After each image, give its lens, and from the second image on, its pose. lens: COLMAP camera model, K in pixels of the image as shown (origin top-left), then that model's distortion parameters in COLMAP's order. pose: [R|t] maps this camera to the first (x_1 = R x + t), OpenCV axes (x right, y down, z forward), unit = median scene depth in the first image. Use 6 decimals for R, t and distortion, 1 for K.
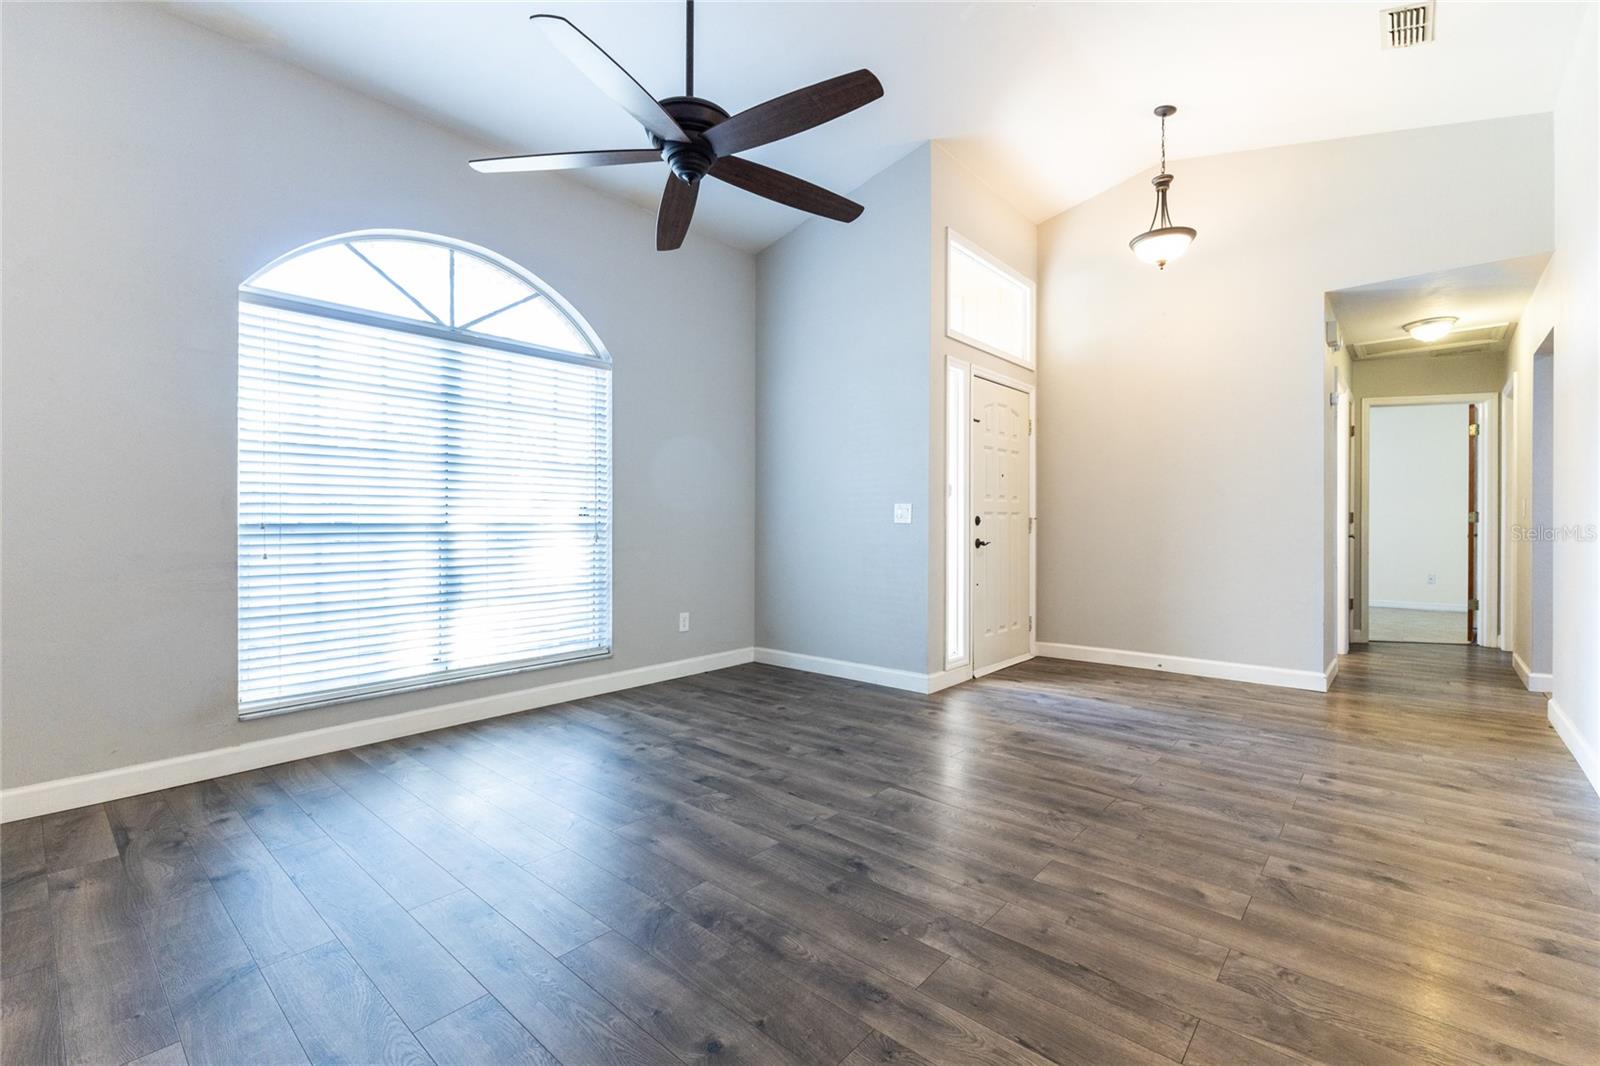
lens RADIAL K [[692.6, 0, 805.1], [0, 692.6, 525.3], [0, 0, 1]] dist [0.009561, 0.000375]
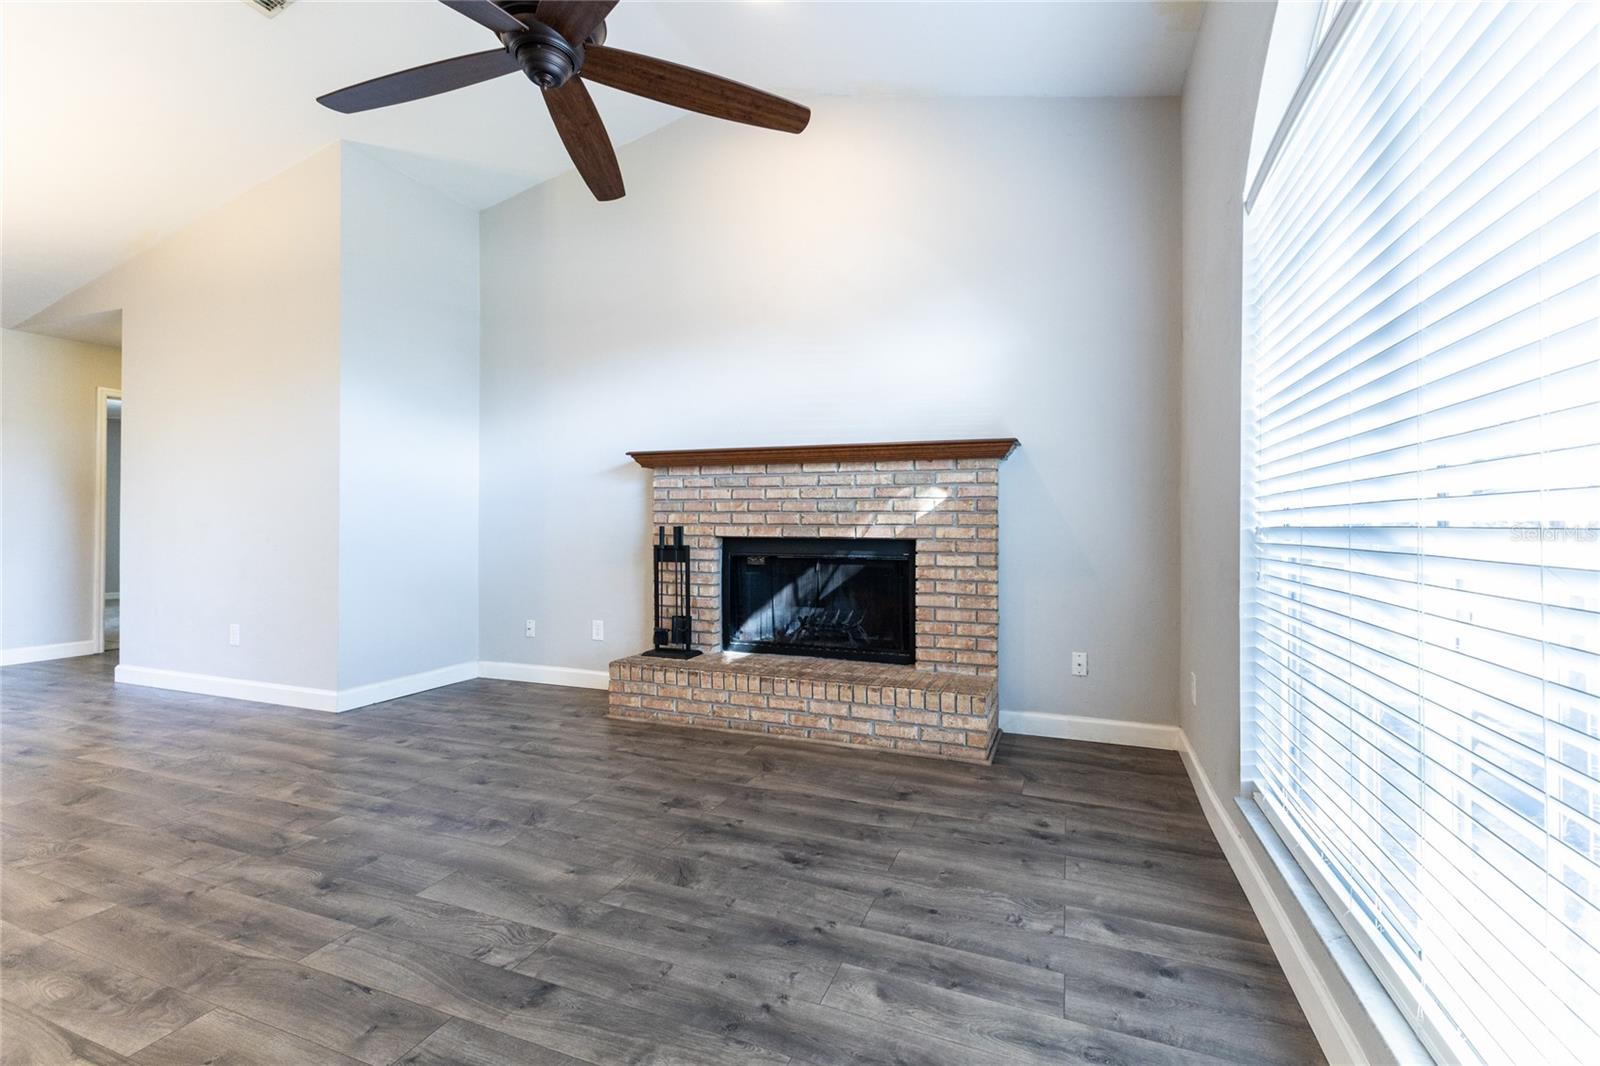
lens RADIAL K [[694.1, 0, 800.0], [0, 694.1, 533.0], [0, 0, 1]] dist [0.013788, -0.005188]
pose [[-0.940435, 0.001294, -0.339971, -0.125748], [-0.003665, 0.999896, 0.013944, -0.002229], [0.339954, 0.014359, -0.940332, 1.291313]]
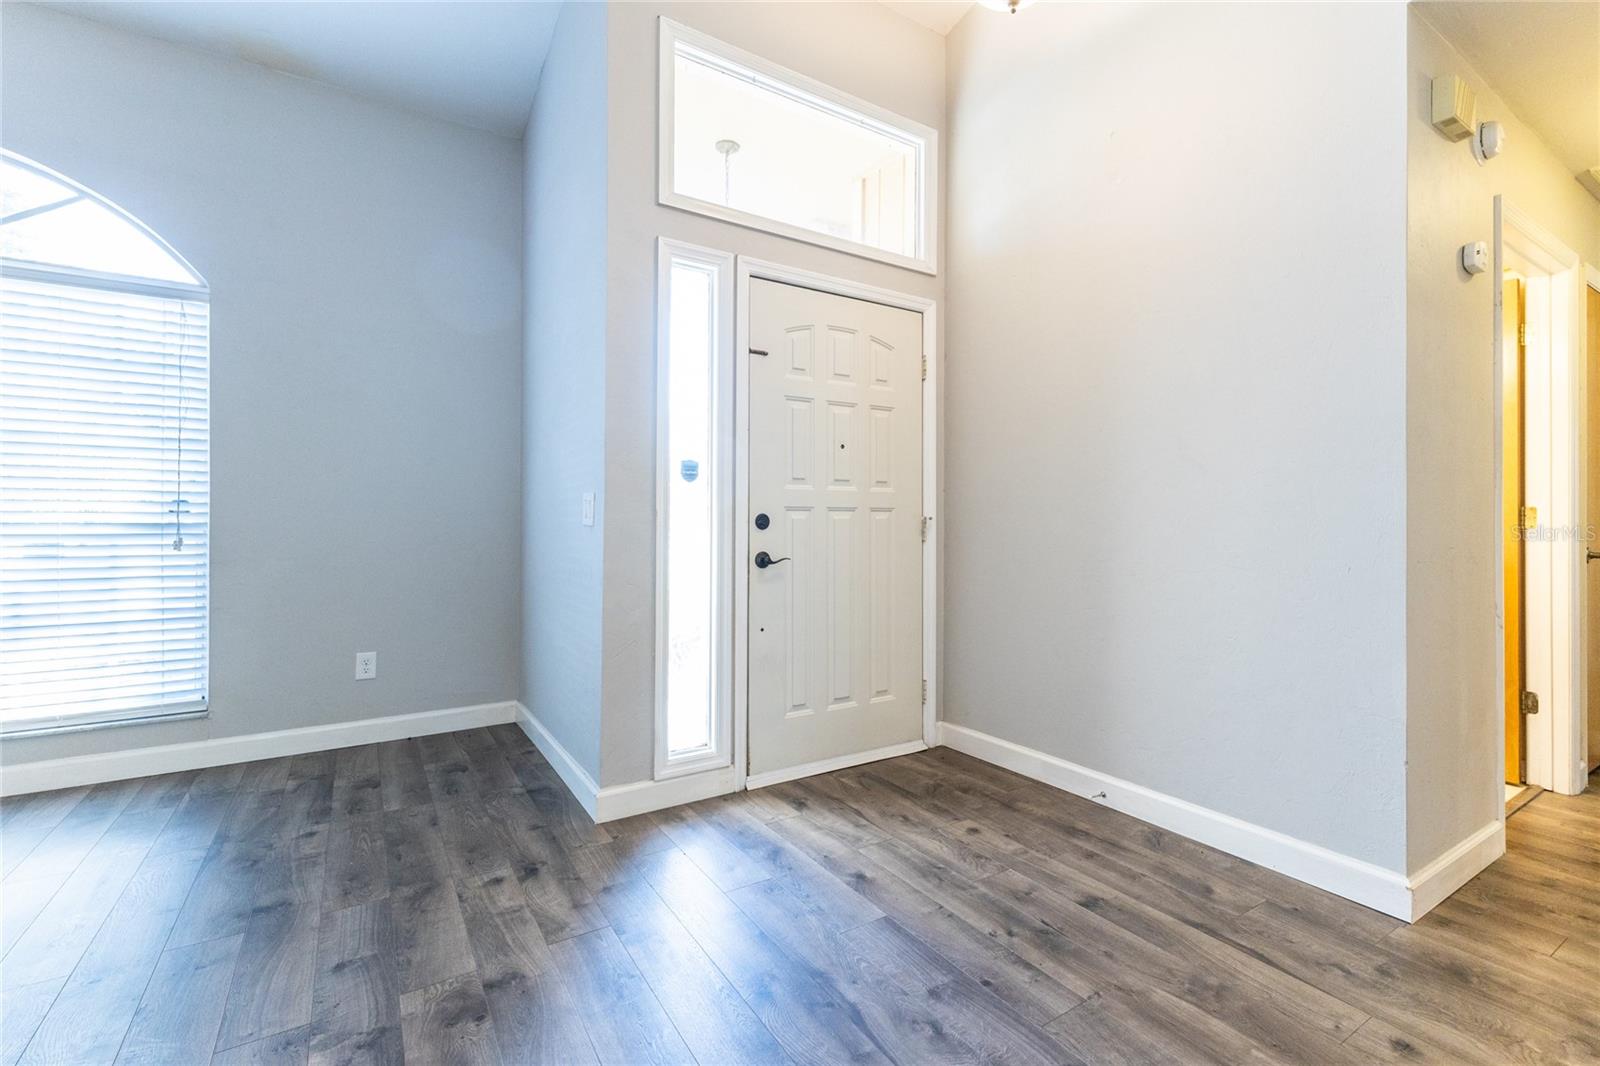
lens RADIAL K [[711.5, 0, 834.7], [0, 711.5, 520.7], [0, 0, 1]] dist [0.002334, 0.000285]
pose [[0.966283, 0.004760, -0.257439, 0.639703], [-0.005647, 0.999980, -0.002708, -0.009132], [0.257422, 0.004070, 0.966291, 0.592052]]
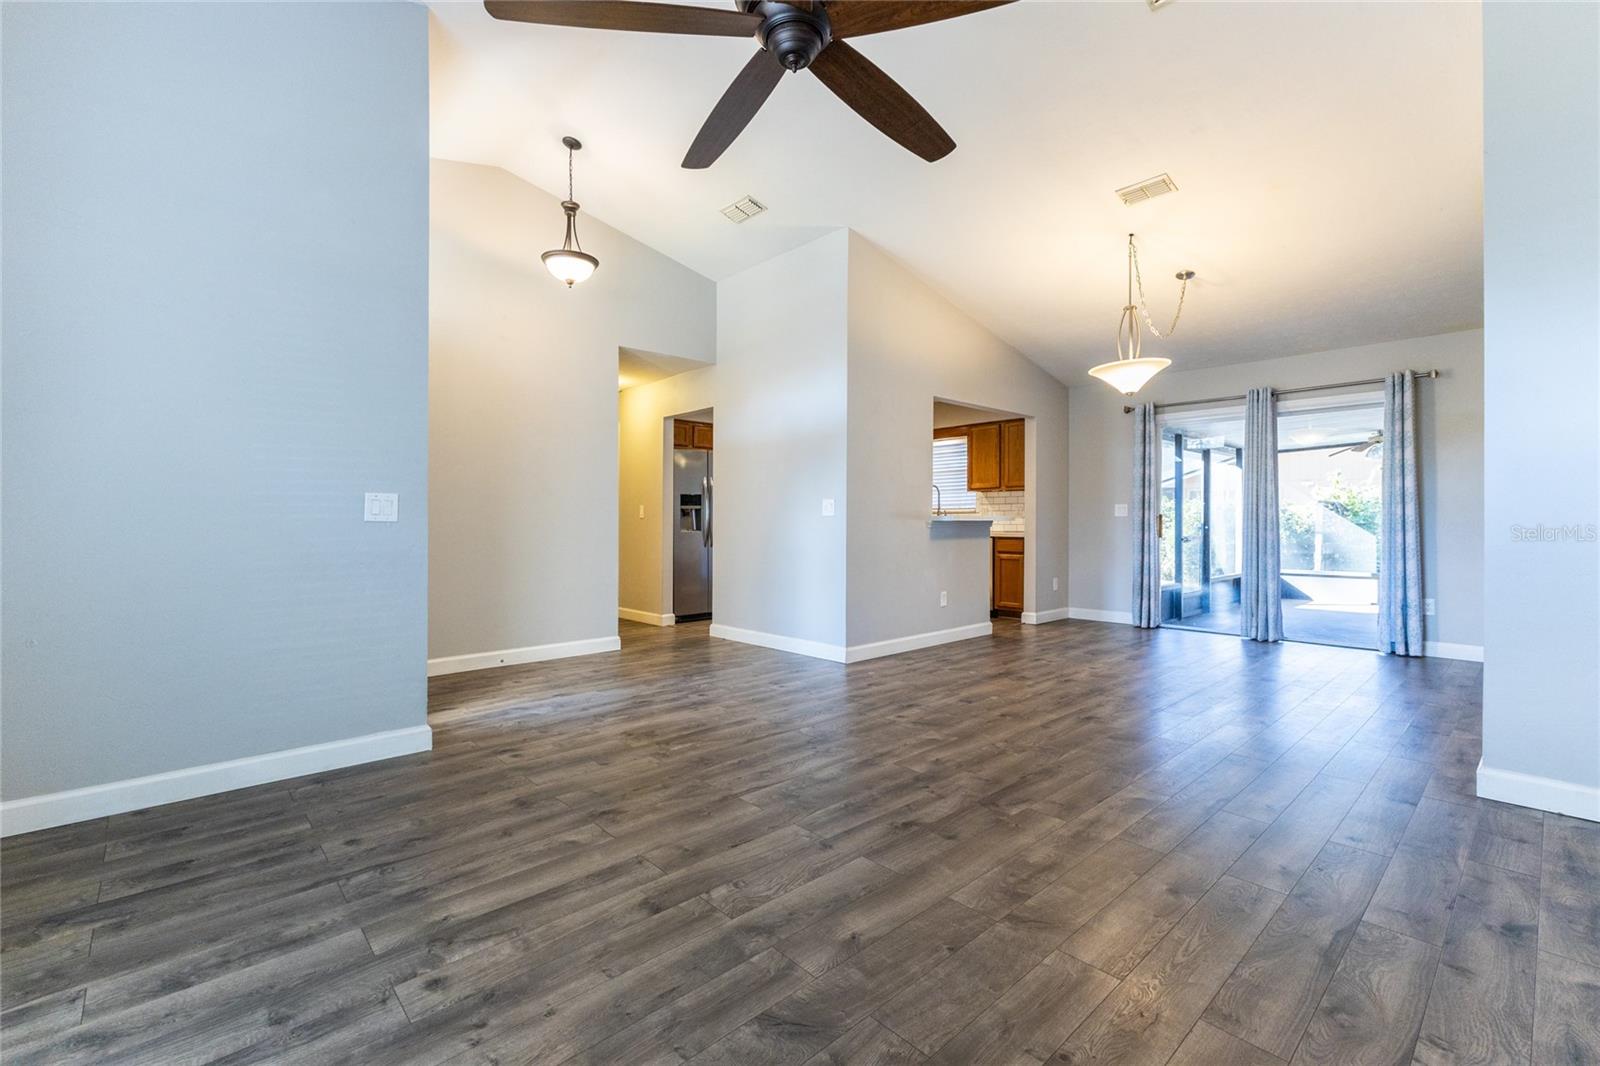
lens RADIAL K [[692.6, 0, 805.1], [0, 692.6, 525.3], [0, 0, 1]] dist [0.009561, 0.000375]
pose [[0.105619, -0.004367, 0.994397, -0.645913], [0.005497, 0.999978, 0.003807, 0.001165], [-0.994391, 0.005064, 0.105641, 0.641046]]
